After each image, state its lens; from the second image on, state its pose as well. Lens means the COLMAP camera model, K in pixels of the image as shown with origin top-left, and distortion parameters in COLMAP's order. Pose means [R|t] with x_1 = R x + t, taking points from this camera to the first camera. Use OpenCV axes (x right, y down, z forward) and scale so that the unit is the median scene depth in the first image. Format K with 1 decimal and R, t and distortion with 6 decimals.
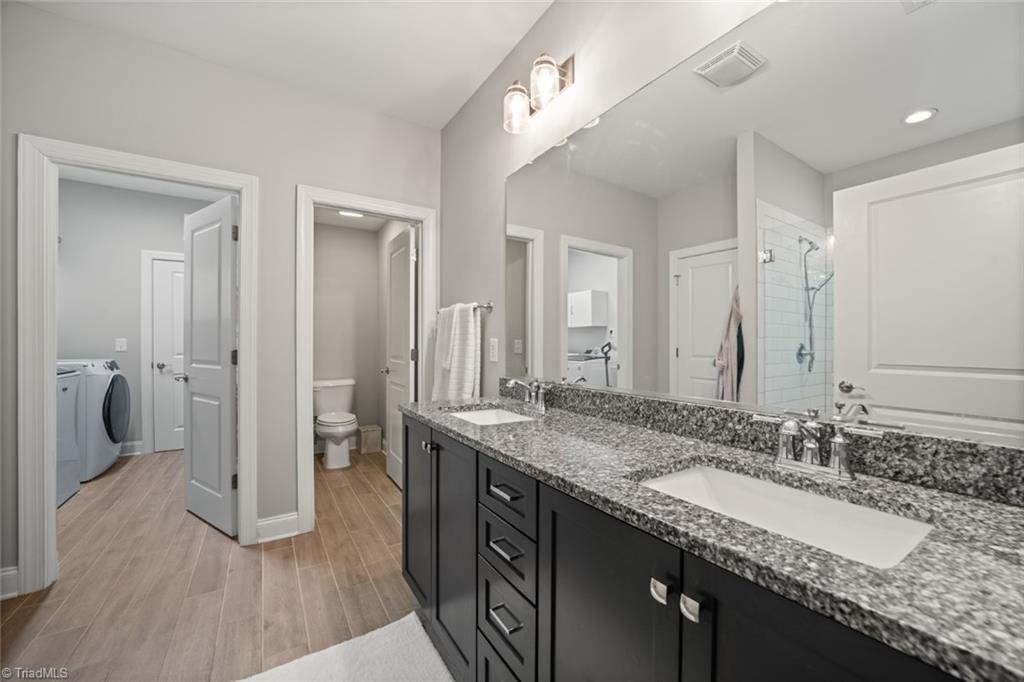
lens RADIAL K [[391.5, 0, 519.6], [0, 391.5, 338.1], [0, 0, 1]] dist [-0.020247, -0.000004]
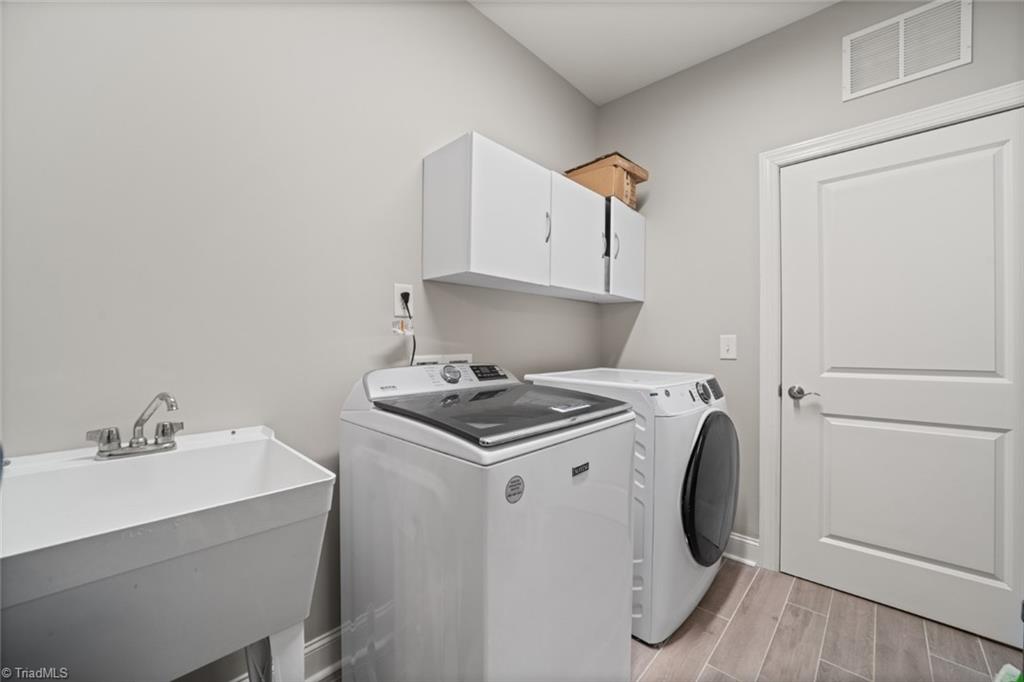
lens RADIAL K [[391.5, 0, 519.6], [0, 391.5, 338.1], [0, 0, 1]] dist [-0.020247, -0.000004]
pose [[0.233724, 0.005419, -0.972288, -0.596164], [0.000018, 0.999984, 0.005577, 0.003239], [0.972303, -0.001321, 0.233720, 0.605985]]
